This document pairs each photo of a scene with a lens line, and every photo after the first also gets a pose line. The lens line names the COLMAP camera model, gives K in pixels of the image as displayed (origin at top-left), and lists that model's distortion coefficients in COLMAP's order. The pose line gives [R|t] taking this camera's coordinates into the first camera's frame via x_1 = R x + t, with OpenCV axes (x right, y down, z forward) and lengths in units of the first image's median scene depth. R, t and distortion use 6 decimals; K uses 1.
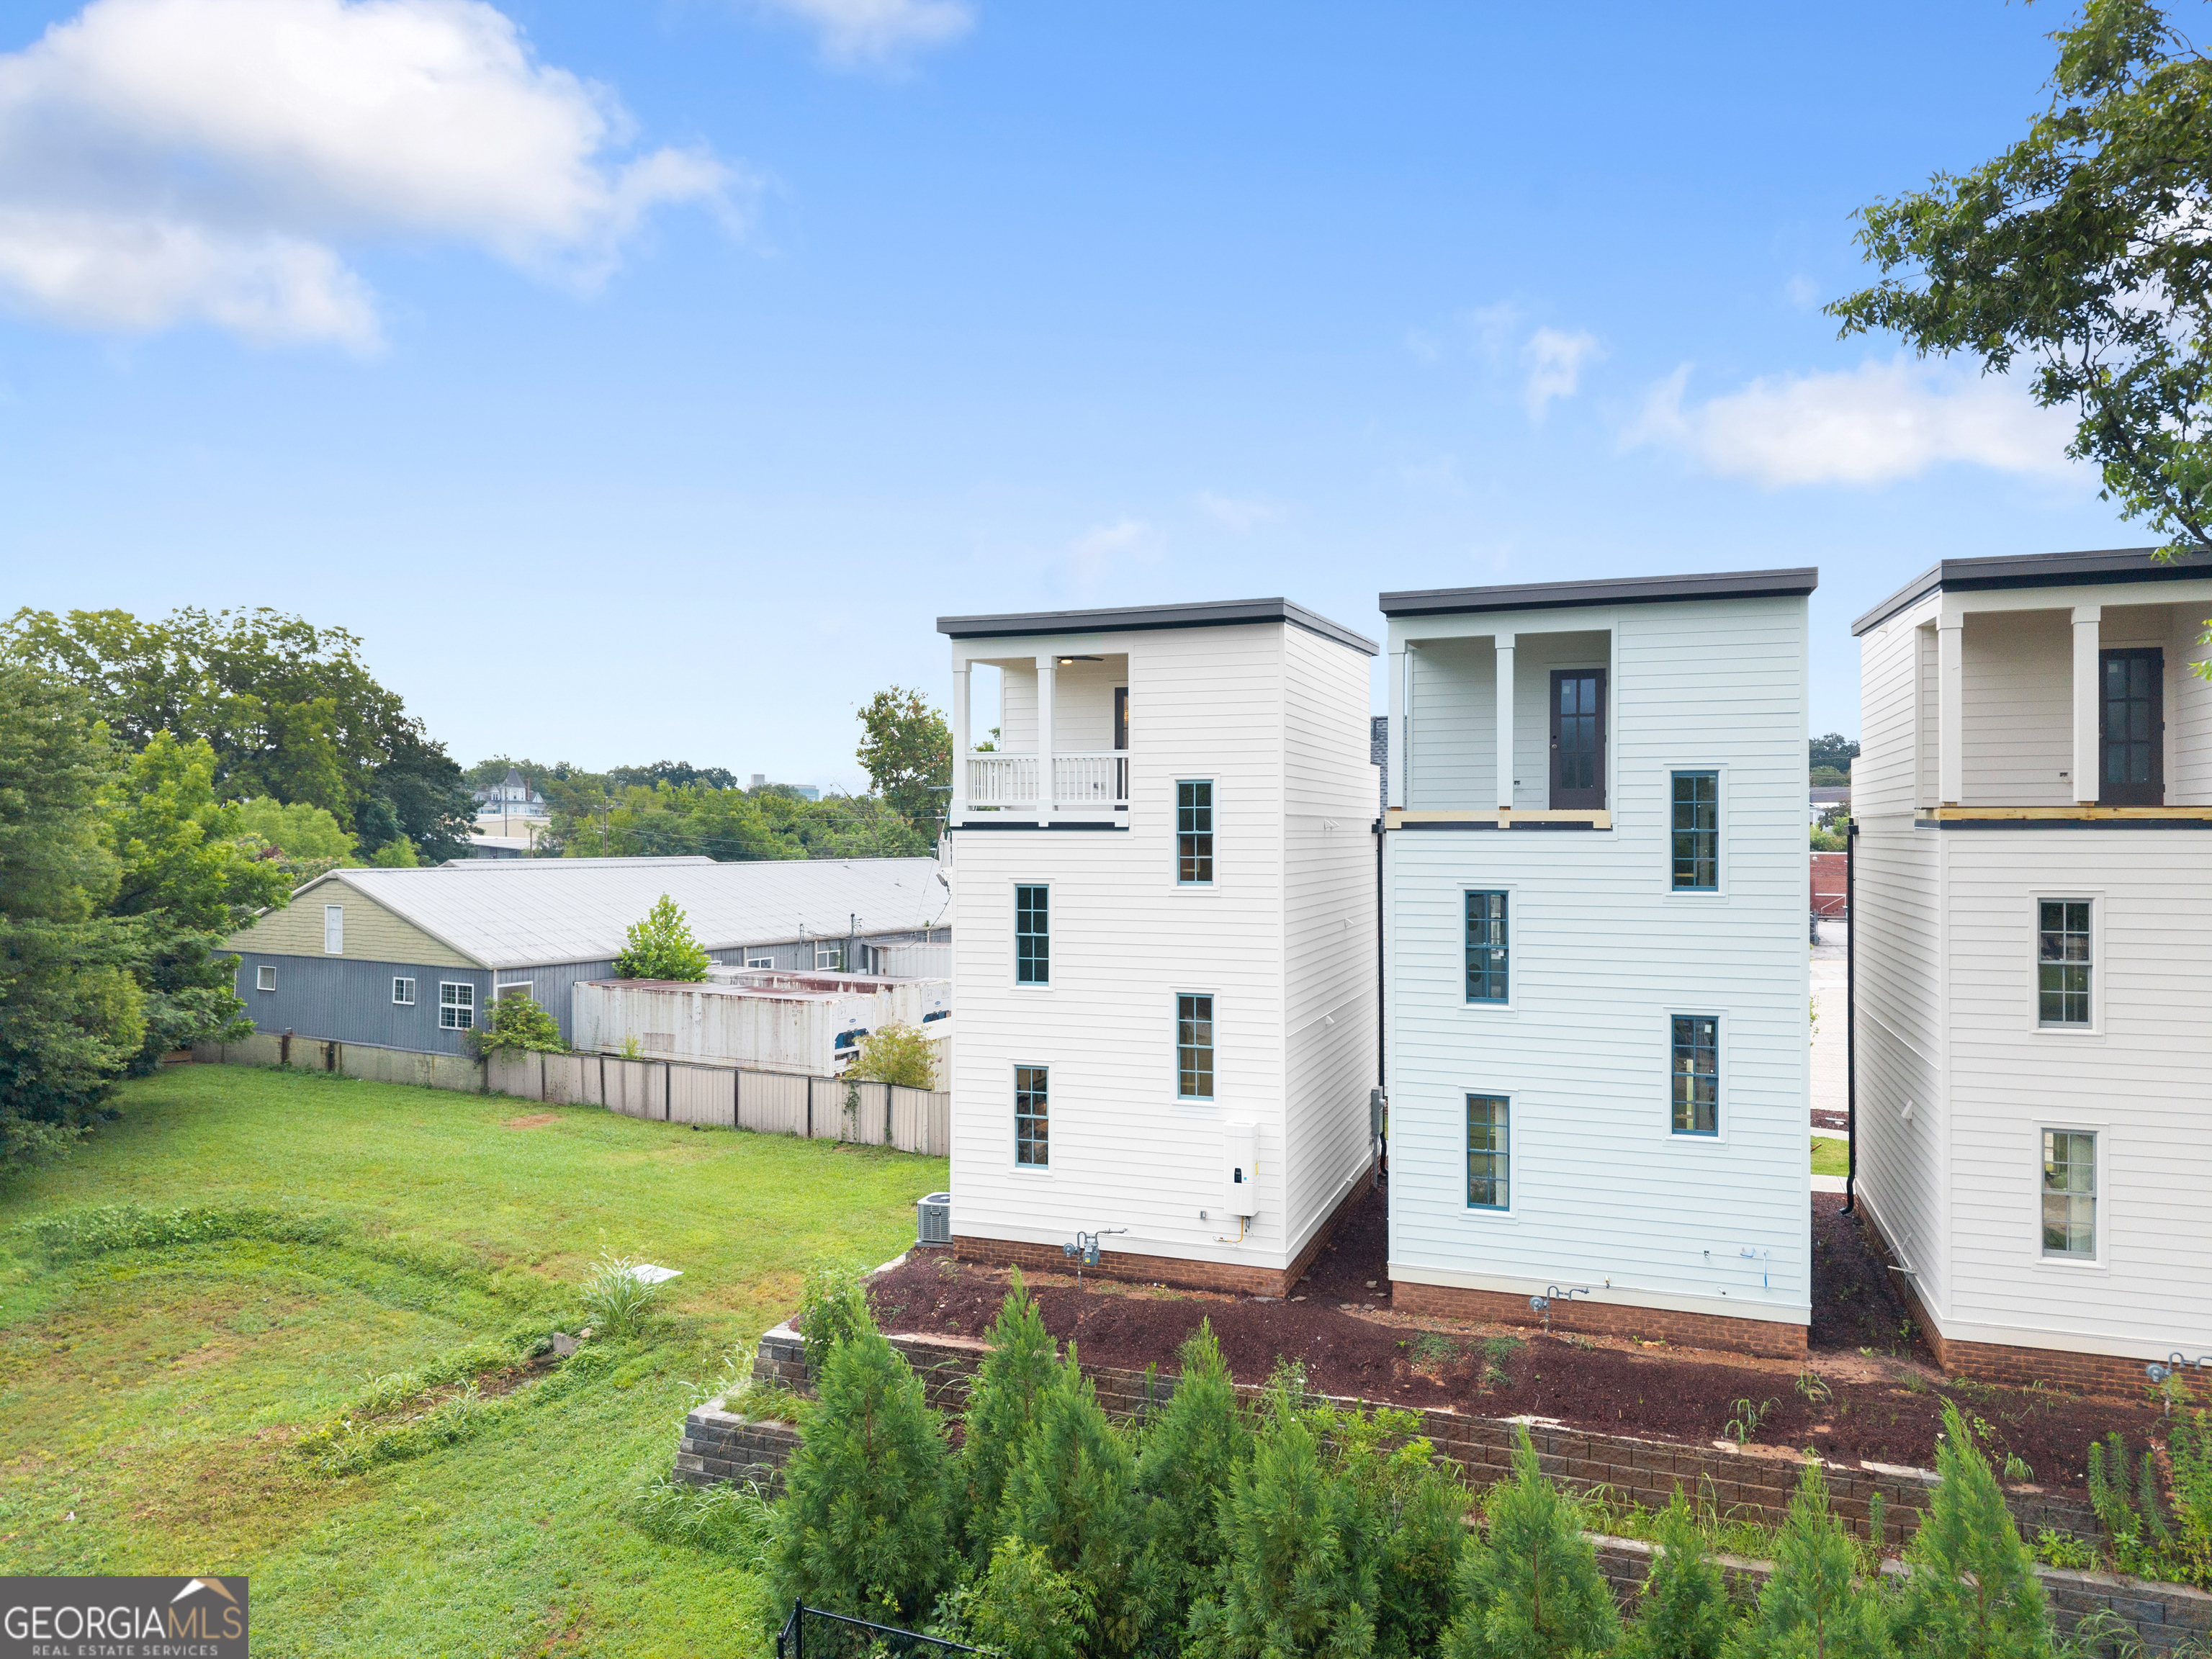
lens RADIAL K [[1480.0, 0, 1101.3], [0, 1480.0, 830.1], [0, 0, 1]] dist [0.014263, -0.010953]
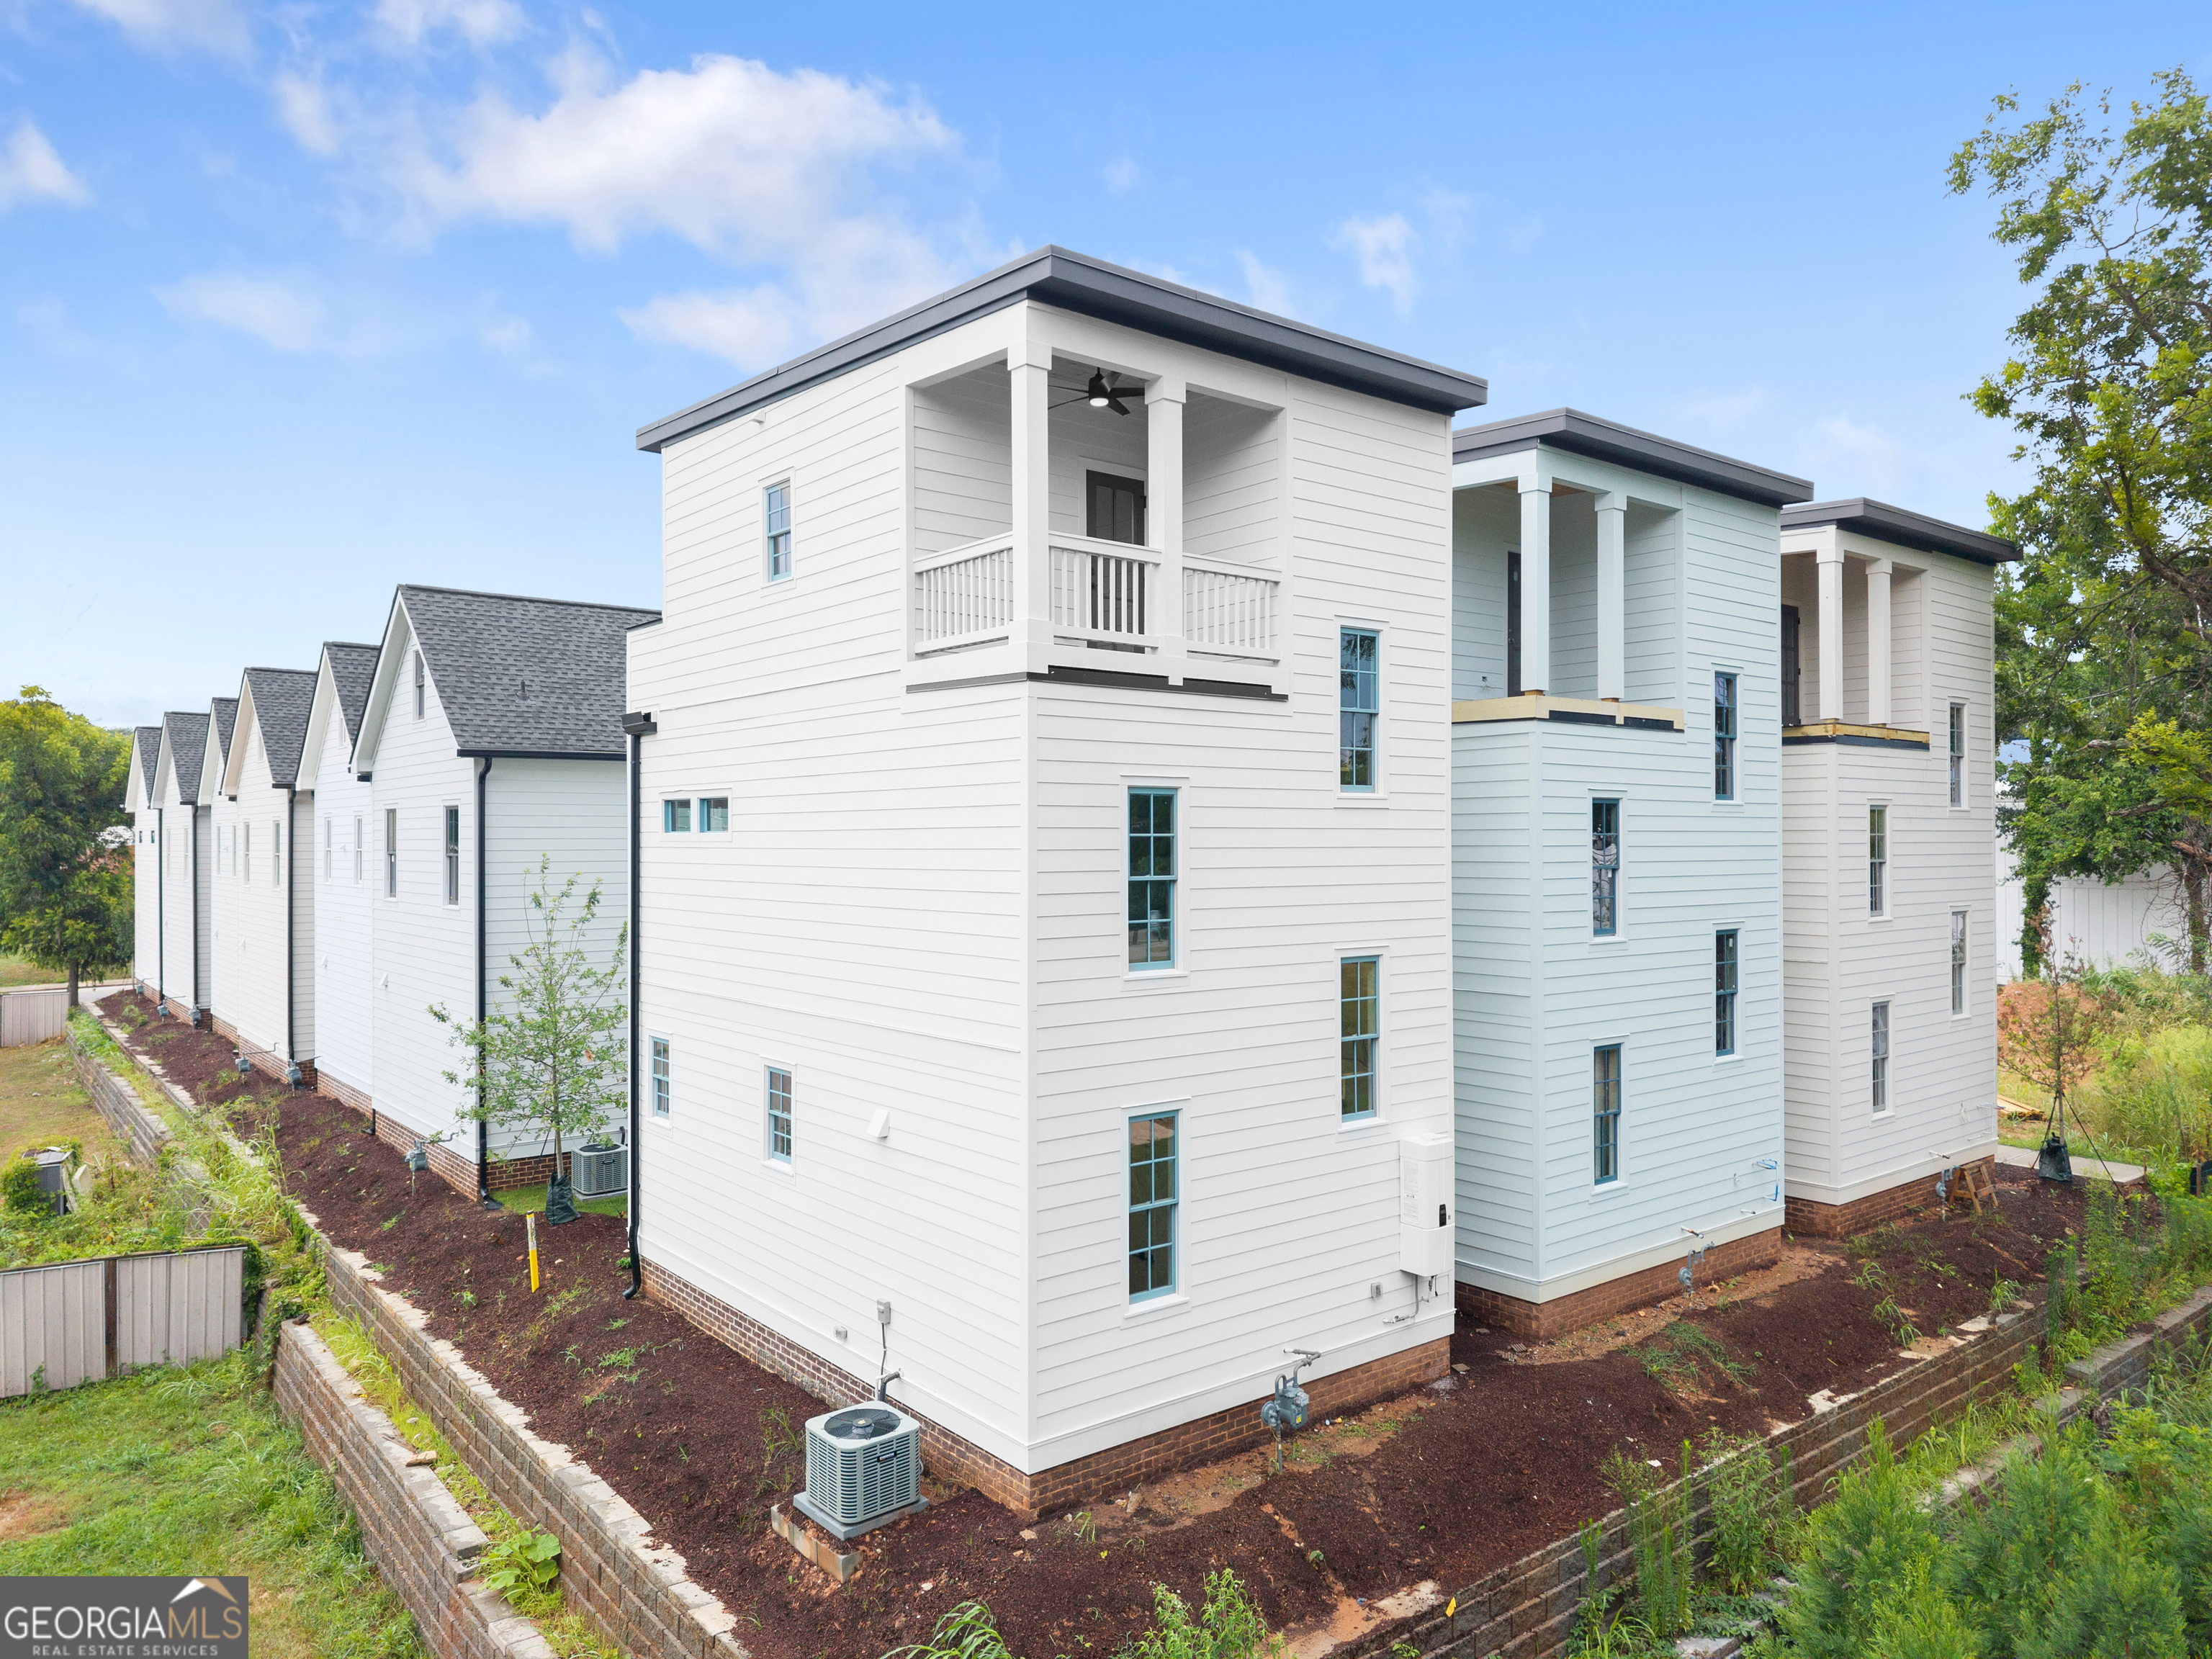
lens RADIAL K [[1480.0, 0, 1103.2], [0, 1480.0, 830.2], [0, 0, 1]] dist [0.014263, -0.010953]
pose [[0.519372, 0.000403, 0.854548, -0.568192], [-0.002941, 0.999995, 0.001316, 0.055522], [-0.854543, -0.003197, 0.519371, 0.774474]]
